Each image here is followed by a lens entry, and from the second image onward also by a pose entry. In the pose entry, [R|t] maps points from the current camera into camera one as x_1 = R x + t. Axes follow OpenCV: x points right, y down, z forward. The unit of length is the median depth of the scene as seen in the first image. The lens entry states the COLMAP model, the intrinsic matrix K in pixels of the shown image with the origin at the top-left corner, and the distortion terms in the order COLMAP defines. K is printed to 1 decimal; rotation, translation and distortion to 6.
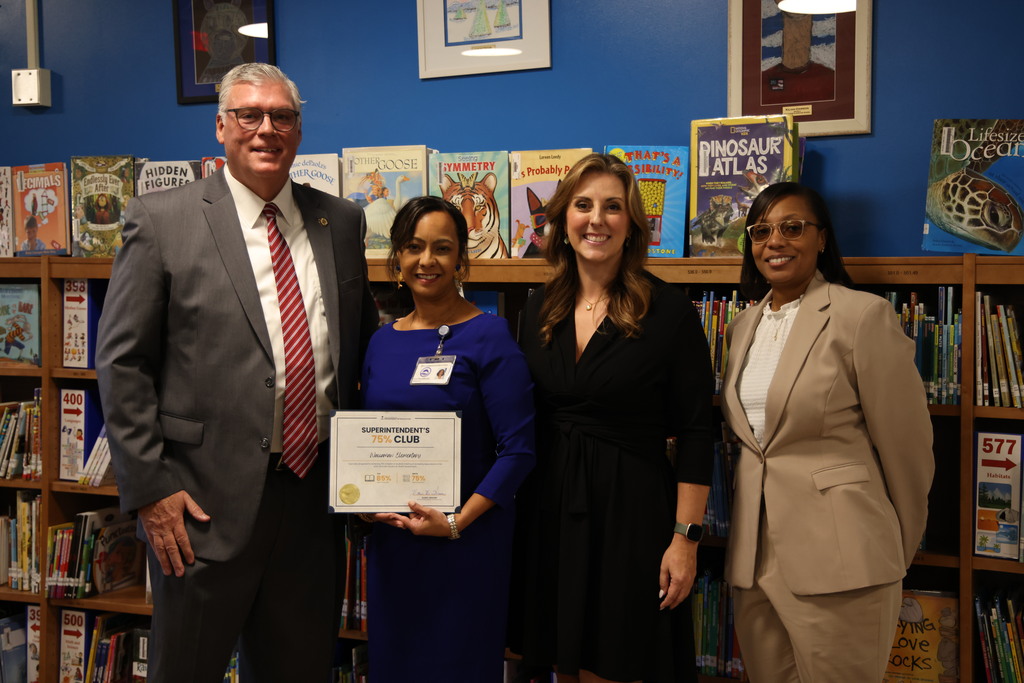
lens RADIAL K [[1463.5, 0, 507.6], [0, 1463.5, 340.5], [0, 0, 1]] dist [0.196742, 0.000000]
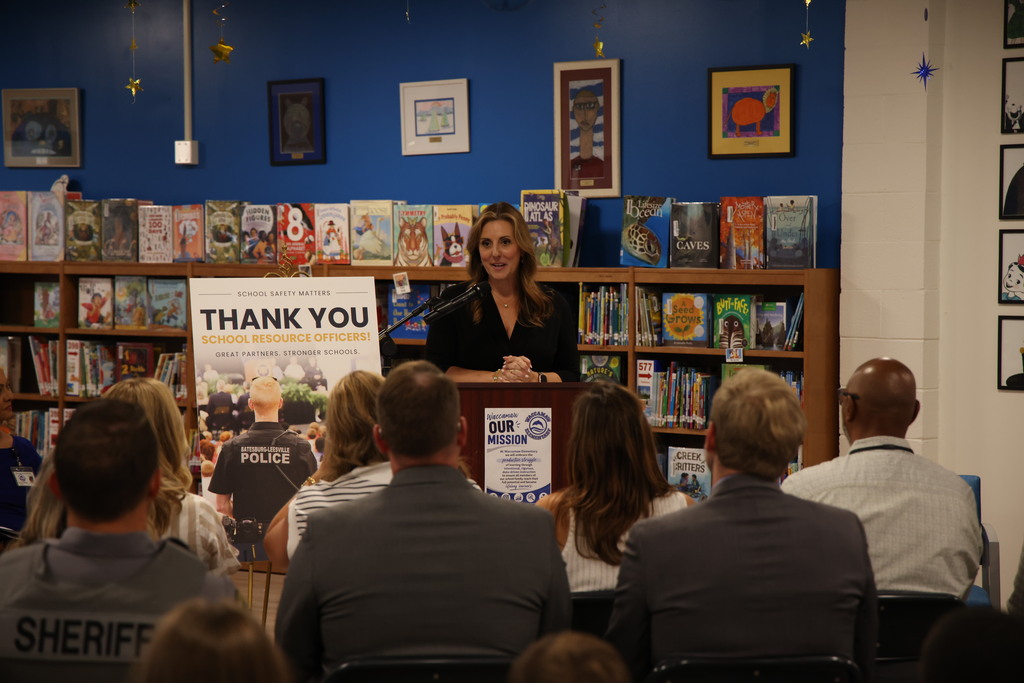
lens RADIAL K [[2967.0, 0, 510.0], [0, 2967.0, 339.6], [0, 0, 1]] dist [1.003813, 0.000000]
pose [[0.970143, 0.005686, -0.242466, 0.951043], [-0.008339, 0.999916, -0.009919, 0.065743], [0.242389, 0.011645, 0.970109, -2.413827]]
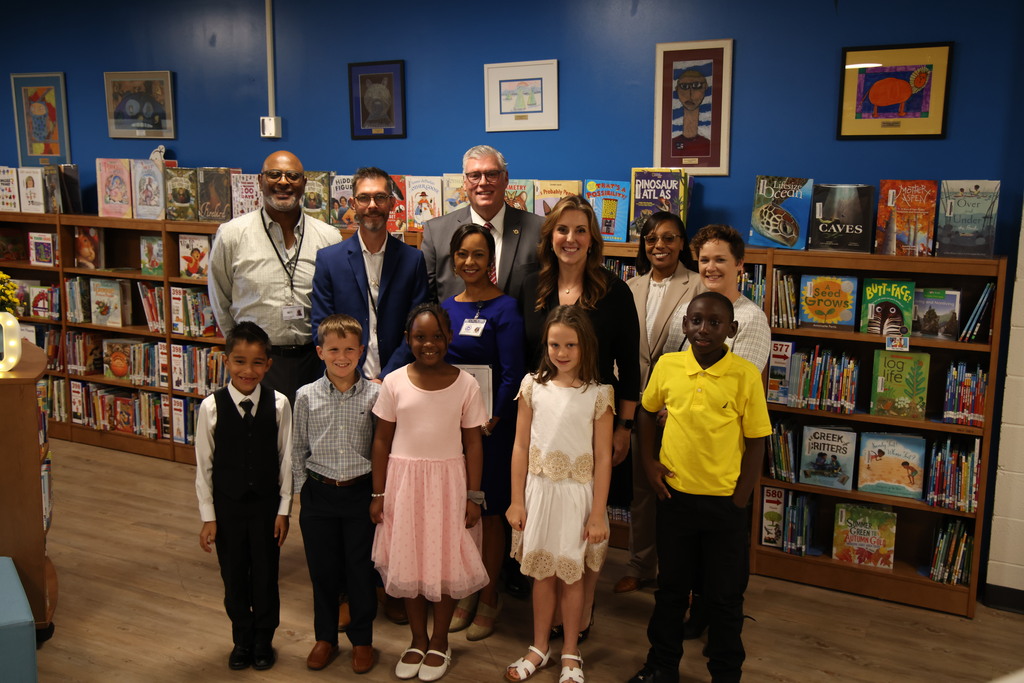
lens RADIAL K [[998.3, 0, 518.5], [0, 998.3, 339.7], [0, 0, 1]] dist [0.065706, 0.000000]
pose [[0.999475, 0.012859, -0.029752, 0.021638], [-0.008934, 0.991672, 0.128479, -0.091587], [0.031156, -0.128146, 0.991266, -0.267360]]
